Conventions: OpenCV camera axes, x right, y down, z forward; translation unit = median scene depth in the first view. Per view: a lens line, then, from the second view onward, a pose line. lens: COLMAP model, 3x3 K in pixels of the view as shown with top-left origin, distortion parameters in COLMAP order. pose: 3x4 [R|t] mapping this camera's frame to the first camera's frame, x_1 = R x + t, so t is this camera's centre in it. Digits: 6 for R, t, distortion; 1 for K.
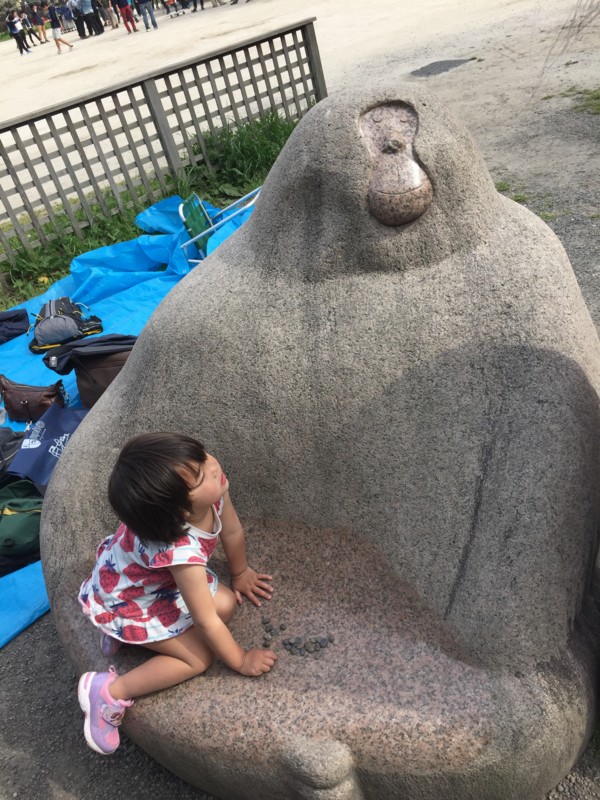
lens RADIAL K [[692.7, 0, 300.8], [0, 692.7, 401.3], [0, 0, 1]] dist [0.016236, -0.006291]
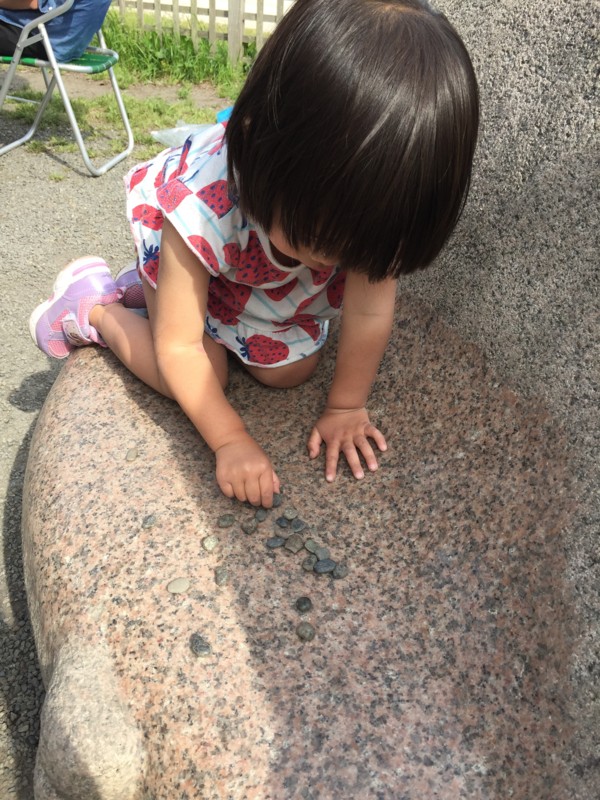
lens RADIAL K [[692.7, 0, 302.4], [0, 692.7, 398.6], [0, 0, 1]] dist [0.016236, -0.006291]
pose [[0.642822, 0.632354, -0.432328, 0.157269], [-0.598311, 0.766908, 0.232114, 0.188133], [0.478334, 0.109459, 0.871330, 0.652528]]
